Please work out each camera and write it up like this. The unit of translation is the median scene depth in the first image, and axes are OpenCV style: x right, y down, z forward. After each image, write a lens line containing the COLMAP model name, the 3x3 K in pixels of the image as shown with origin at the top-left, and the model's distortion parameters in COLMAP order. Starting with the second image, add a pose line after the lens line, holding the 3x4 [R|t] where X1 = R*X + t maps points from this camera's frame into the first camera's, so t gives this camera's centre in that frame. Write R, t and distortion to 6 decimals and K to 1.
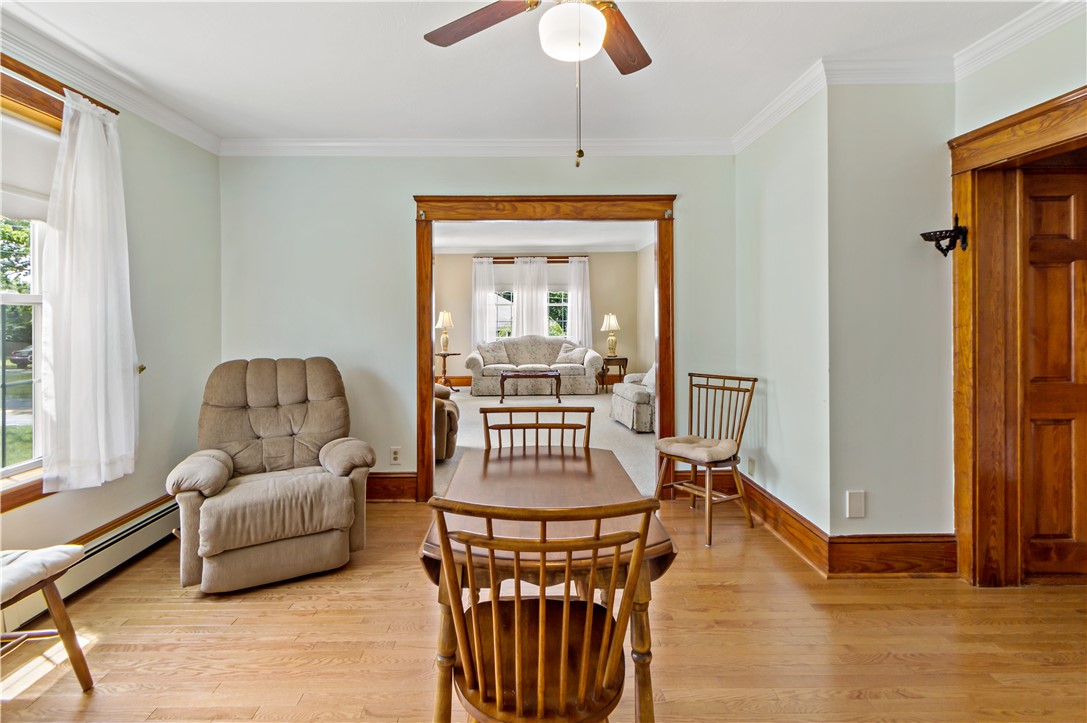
lens RADIAL K [[537.6, 0, 541.0], [0, 537.6, 318.0], [0, 0, 1]] dist [0.004246, -0.000771]
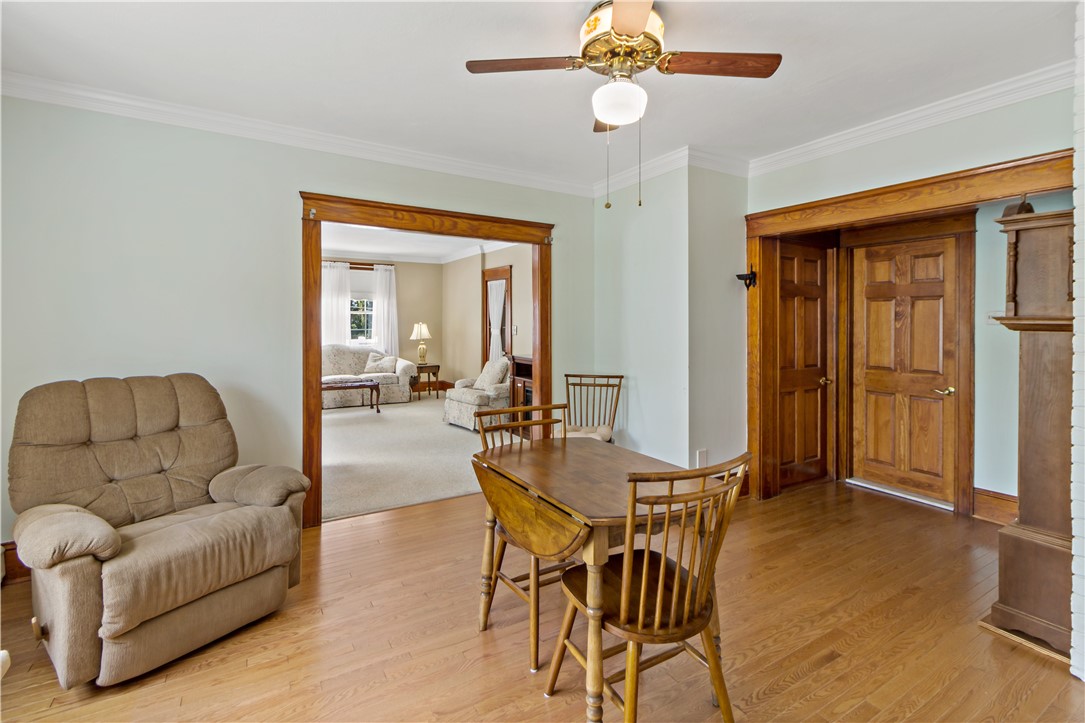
lens RADIAL K [[507.3, 0, 589.9], [0, 507.3, 325.2], [0, 0, 1]] dist [0.000723, 0.000173]
pose [[0.839275, 0.010968, 0.543597, -0.350720], [-0.009182, 0.999940, -0.006000, -0.001549], [-0.543630, 0.000045, 0.839325, 0.020989]]
